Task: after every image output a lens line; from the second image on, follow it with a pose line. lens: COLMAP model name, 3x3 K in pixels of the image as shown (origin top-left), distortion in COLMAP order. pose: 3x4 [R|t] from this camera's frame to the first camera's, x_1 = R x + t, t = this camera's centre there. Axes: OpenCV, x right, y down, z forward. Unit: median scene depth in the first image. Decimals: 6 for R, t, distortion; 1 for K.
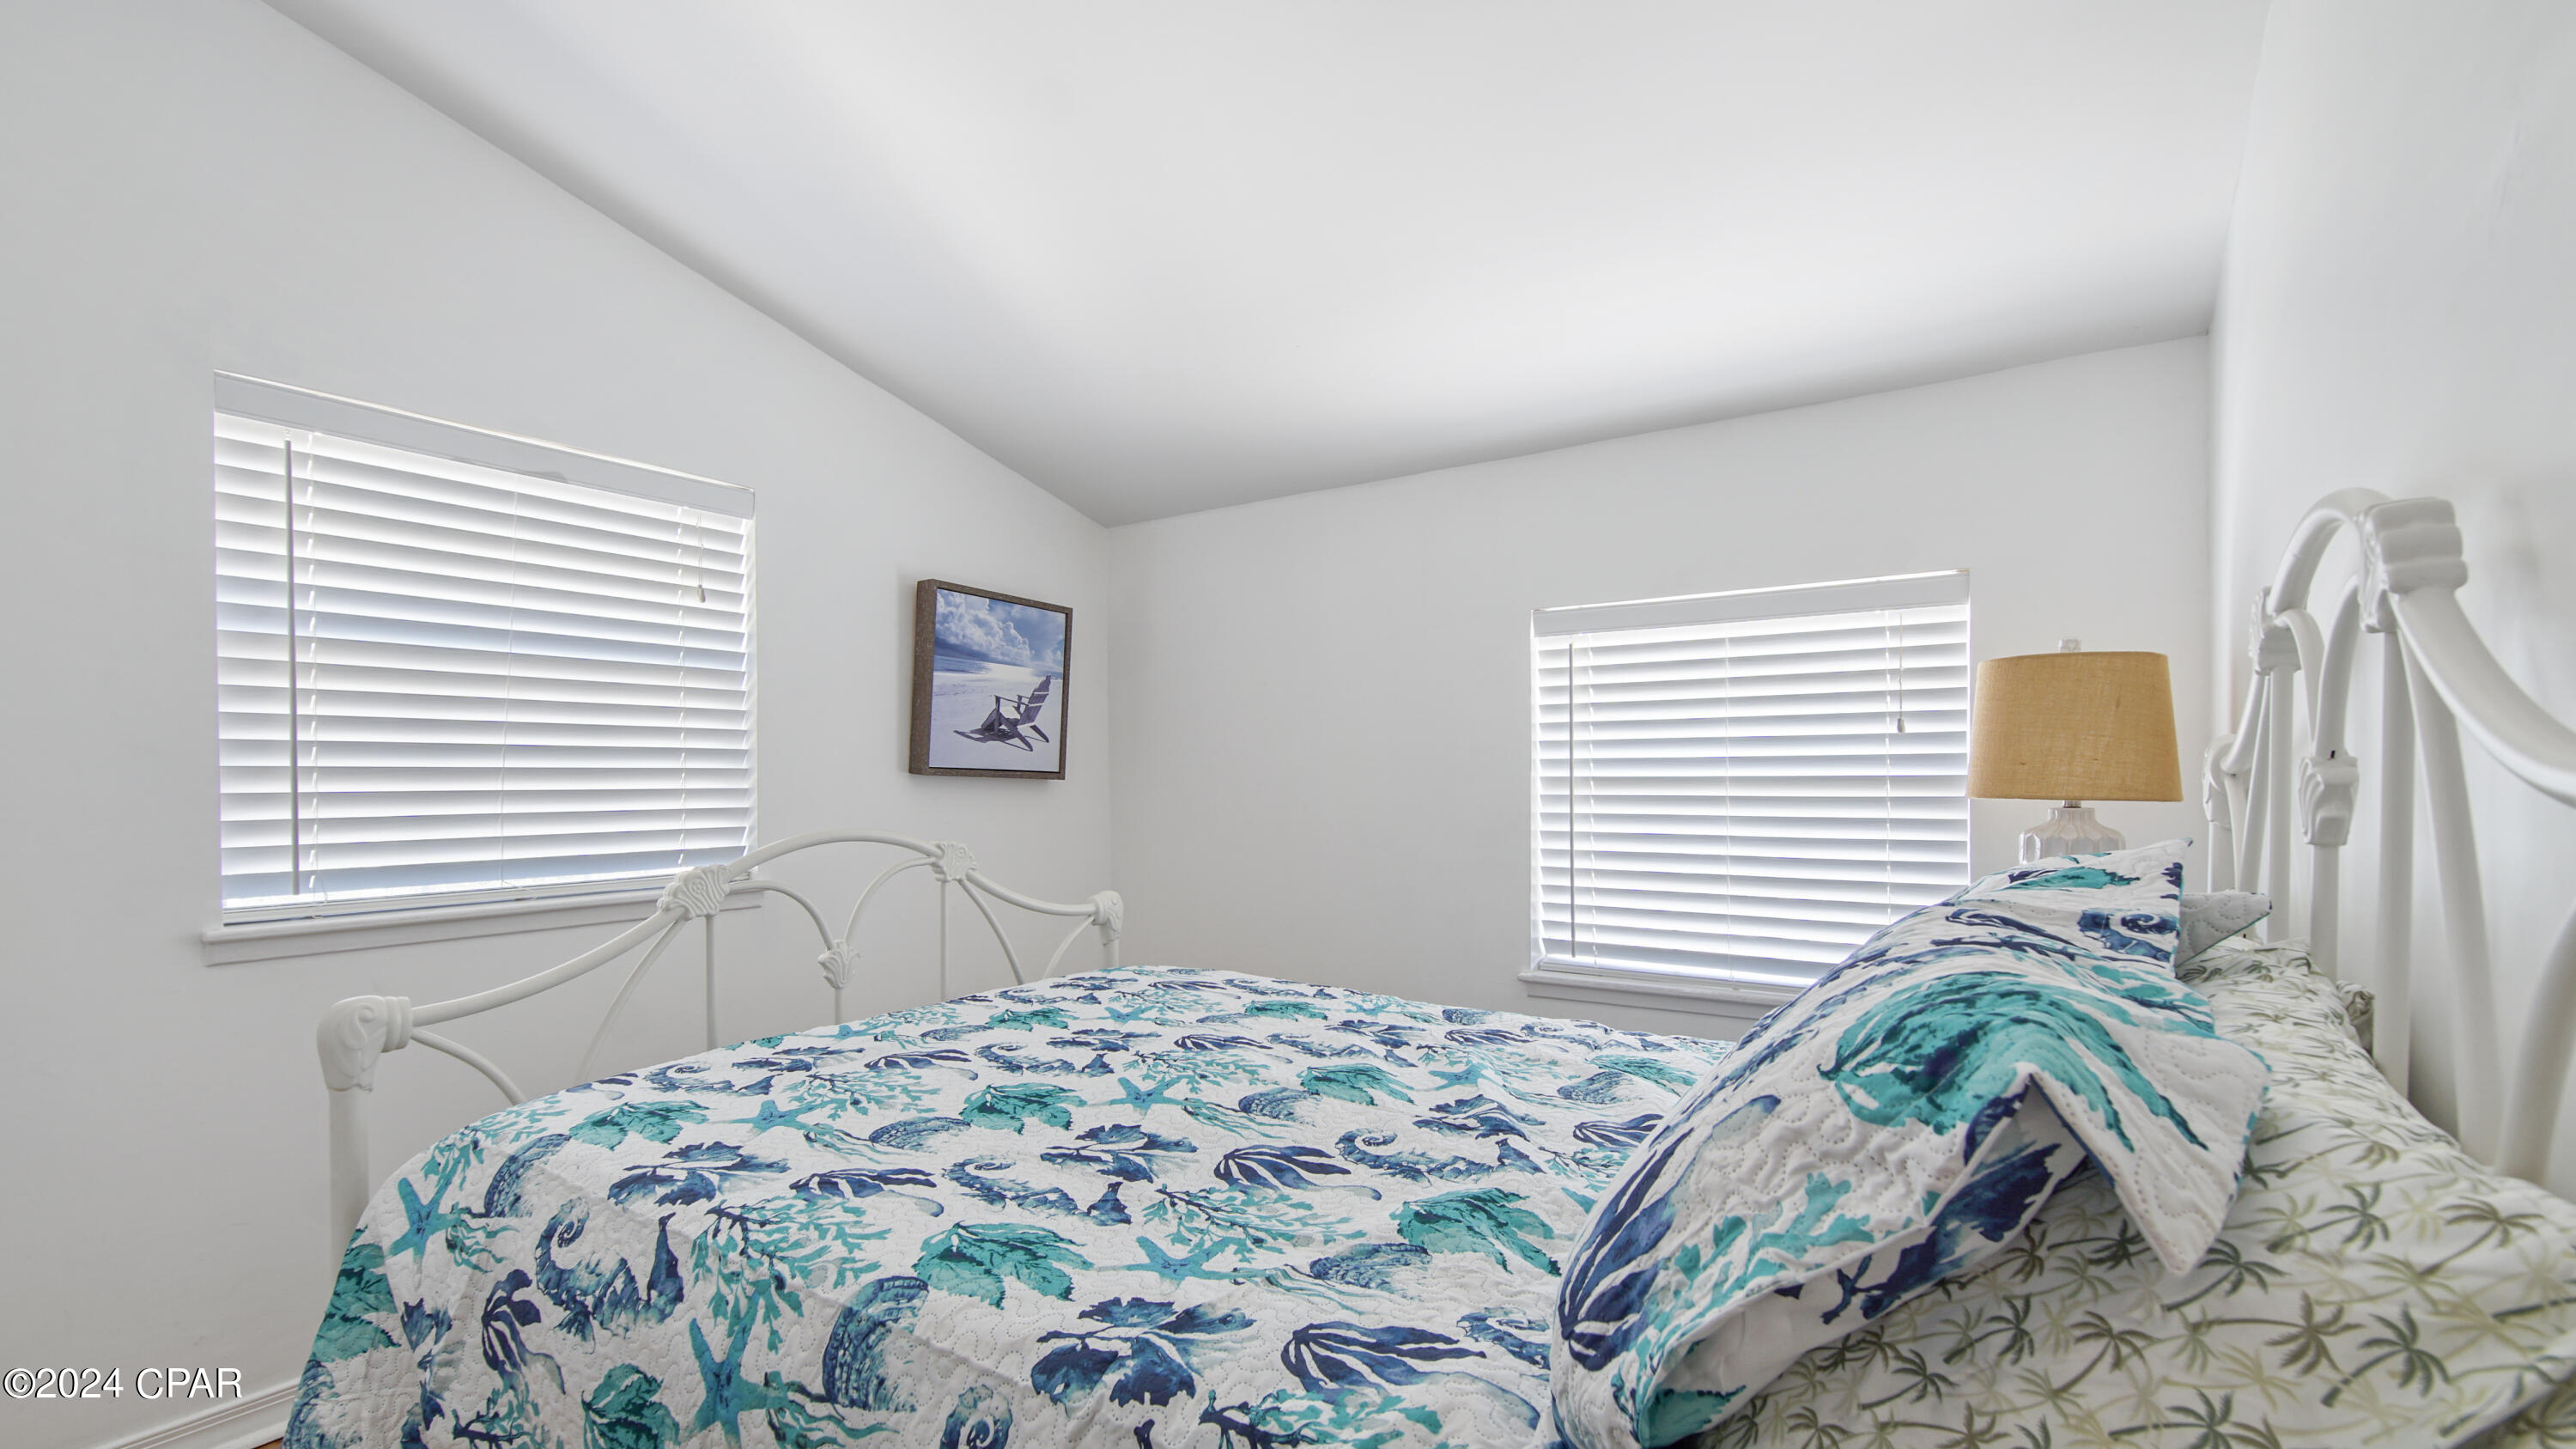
lens RADIAL K [[1168.7, 0, 1290.5], [0, 1168.7, 744.2], [0, 0, 1]] dist [0.046060, -0.027060]
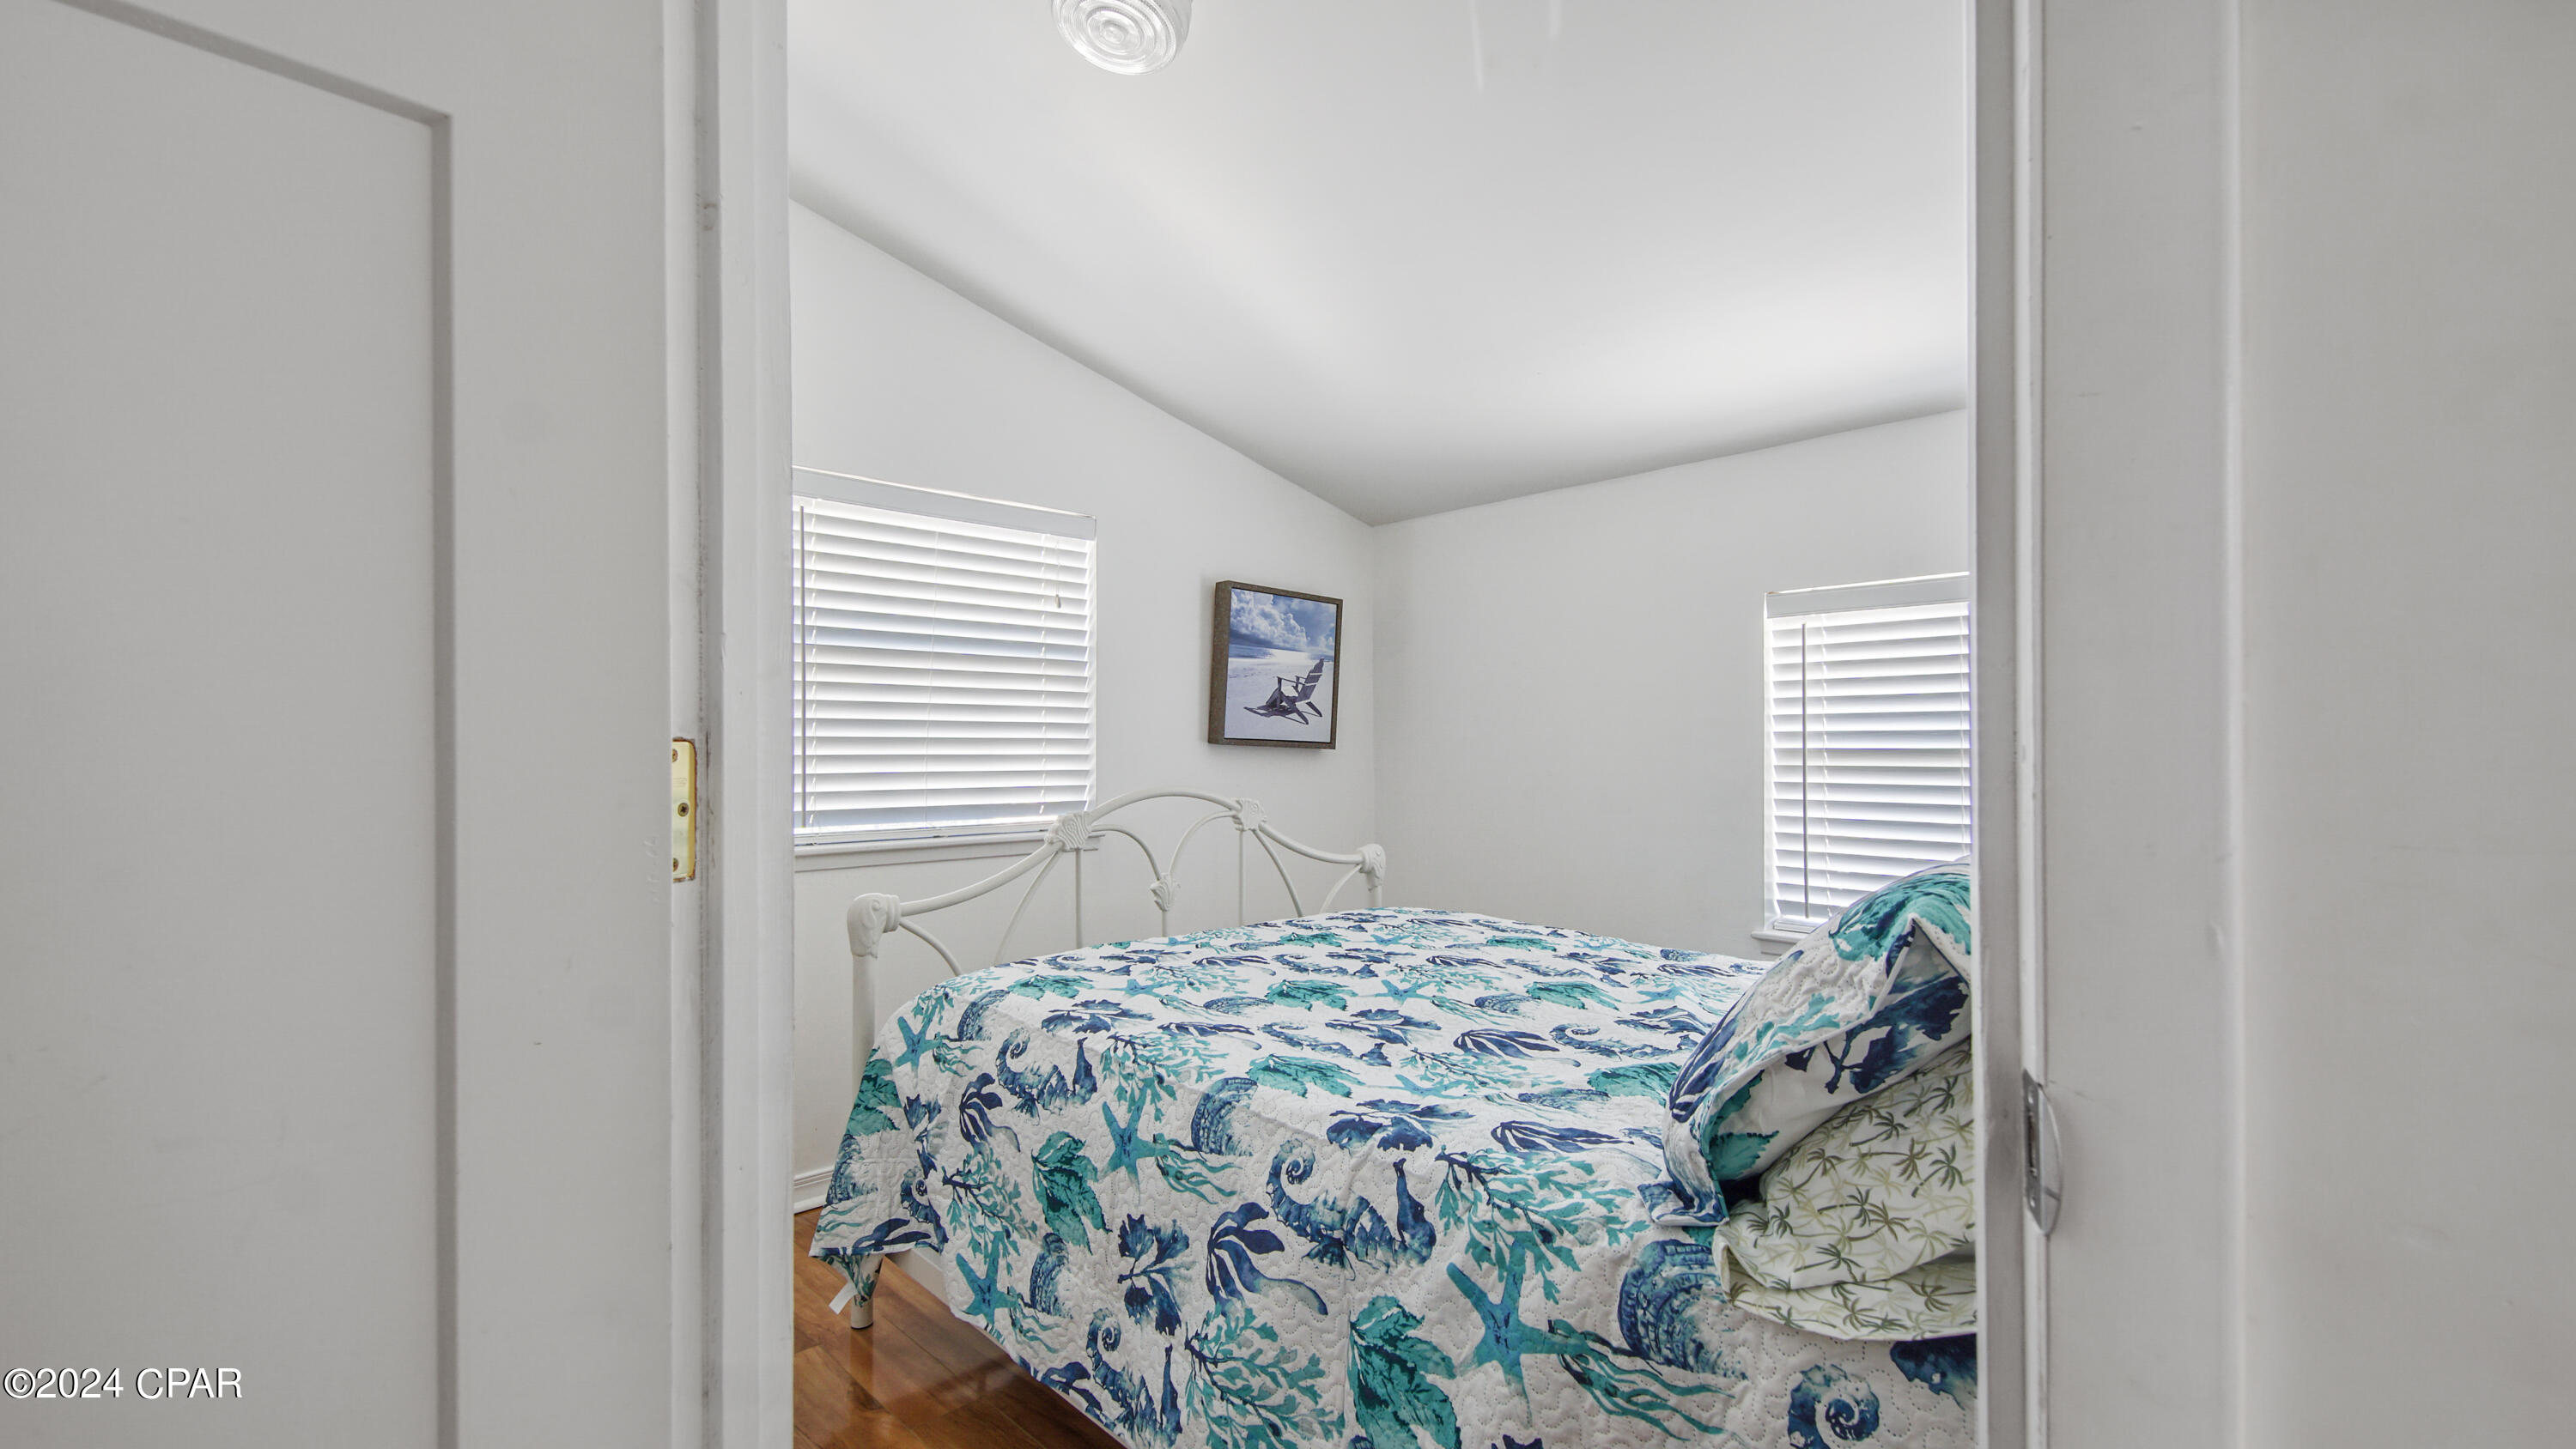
lens RADIAL K [[1168.4, 0, 1290.5], [0, 1168.4, 744.2], [0, 0, 1]] dist [0.046060, -0.027060]
pose [[0.975105, 0.004083, -0.221708, 0.045028], [0.001322, 0.999706, 0.024227, -0.005934], [0.221741, -0.023918, 0.974812, -0.307141]]
